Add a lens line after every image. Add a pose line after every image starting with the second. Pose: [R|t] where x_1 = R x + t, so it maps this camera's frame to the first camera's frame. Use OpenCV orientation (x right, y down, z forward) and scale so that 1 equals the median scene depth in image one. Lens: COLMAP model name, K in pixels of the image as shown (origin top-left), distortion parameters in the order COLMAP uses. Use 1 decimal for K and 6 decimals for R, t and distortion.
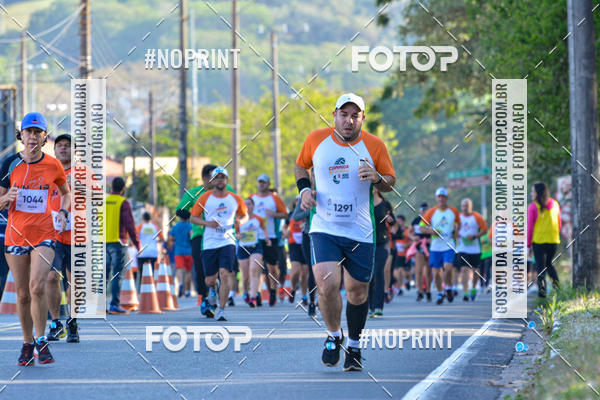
lens RADIAL K [[3649.3, 0, 301.6], [0, 3649.3, 183.6], [0, 0, 1]] dist [-1.492557, -26.354350]
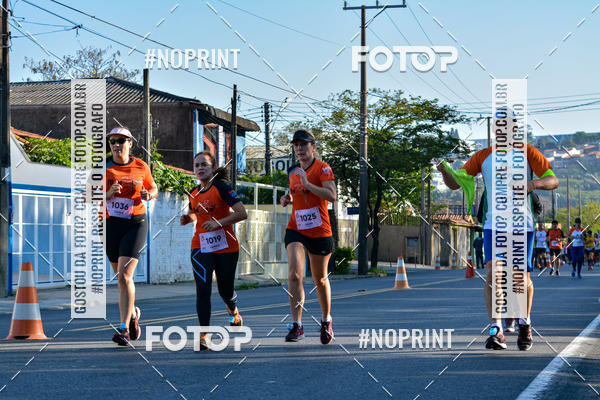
lens RADIAL K [[1856.3, 0, 299.5], [0, 1856.3, 198.9], [0, 0, 1]] dist [0.214610, 0.273022]
pose [[0.990741, -0.005187, -0.135667, -0.030801], [0.001873, 0.999697, -0.024545, 0.012849], [0.135753, 0.024064, 0.990450, -0.798871]]
